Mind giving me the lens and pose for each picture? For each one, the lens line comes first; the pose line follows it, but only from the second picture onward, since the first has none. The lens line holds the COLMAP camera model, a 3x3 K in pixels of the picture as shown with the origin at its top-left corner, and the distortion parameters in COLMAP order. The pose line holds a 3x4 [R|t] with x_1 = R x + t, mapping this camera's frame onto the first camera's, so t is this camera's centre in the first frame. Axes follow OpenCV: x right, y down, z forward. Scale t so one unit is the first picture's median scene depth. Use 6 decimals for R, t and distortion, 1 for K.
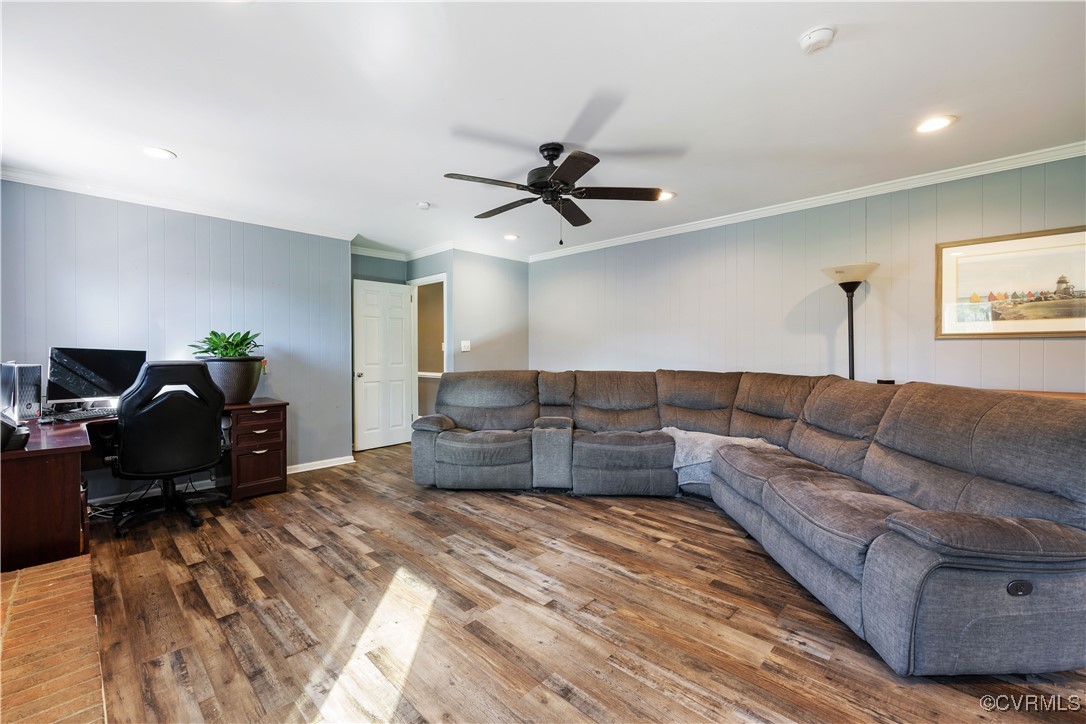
lens RADIAL K [[421.4, 0, 536.1], [0, 421.4, 356.2], [0, 0, 1]] dist [0.008512, 0.000701]
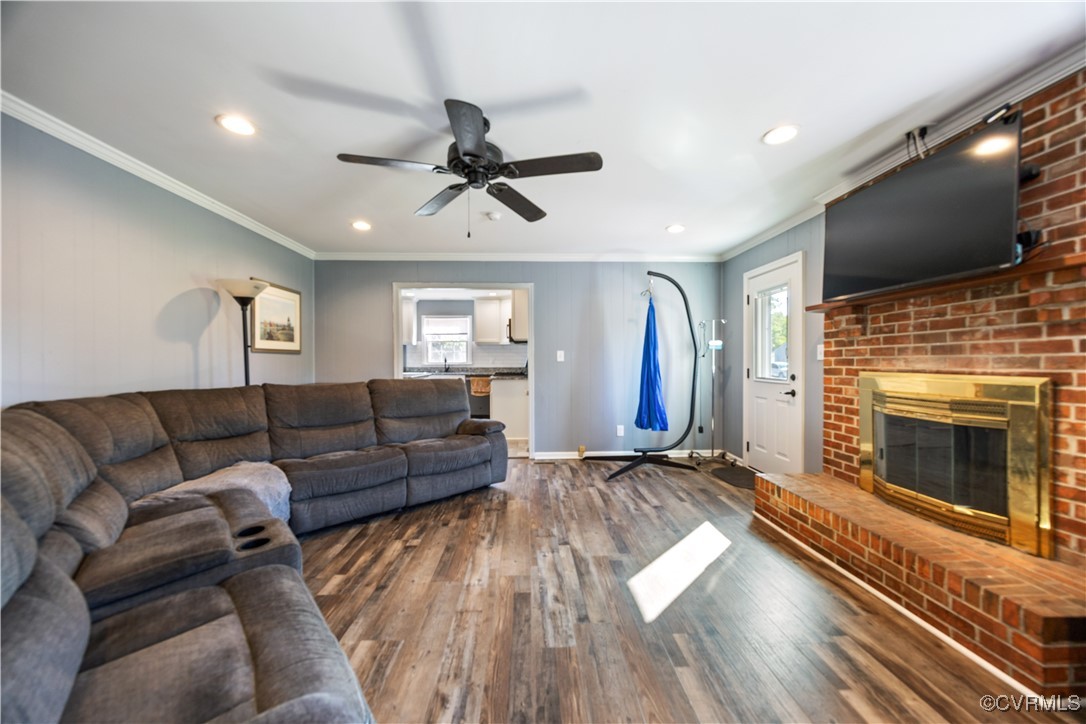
lens RADIAL K [[421.4, 0, 536.2], [0, 421.4, 360.6], [0, 0, 1]] dist [0.008512, 0.000701]
pose [[-0.701240, 0.005120, 0.712907, -0.712961], [0.012488, 0.999909, 0.005102, -0.012615], [-0.712816, 0.012480, -0.701240, 1.634641]]
